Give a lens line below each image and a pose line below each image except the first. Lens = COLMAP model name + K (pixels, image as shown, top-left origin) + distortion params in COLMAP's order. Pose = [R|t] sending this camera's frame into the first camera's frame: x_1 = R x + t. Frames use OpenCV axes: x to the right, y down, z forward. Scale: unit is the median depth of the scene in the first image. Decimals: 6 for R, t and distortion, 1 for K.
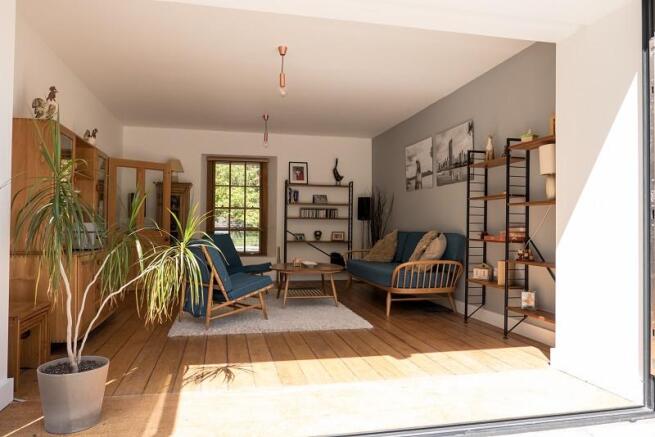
lens RADIAL K [[454.8, 0, 327.2], [0, 454.8, 219.7], [0, 0, 1]] dist [-0.005039, -0.000097]
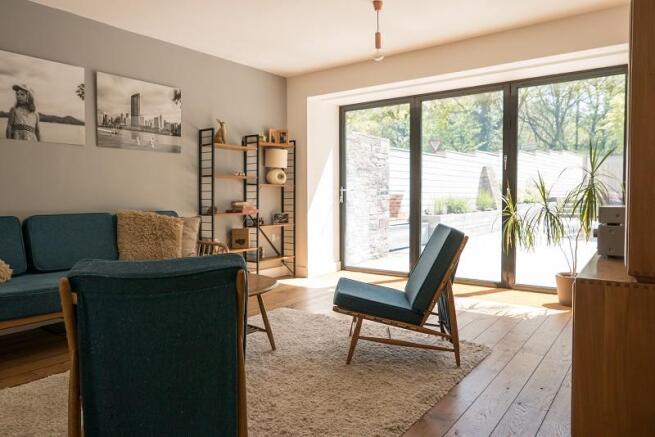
lens RADIAL K [[454.8, 0, 323.8], [0, 454.8, 221.4], [0, 0, 1]] dist [-0.005039, -0.000097]
pose [[-0.661769, -0.036819, 0.748804, -0.576757], [-0.000831, 0.998829, 0.048378, 0.006901], [-0.749708, 0.031393, -0.661024, 1.373542]]
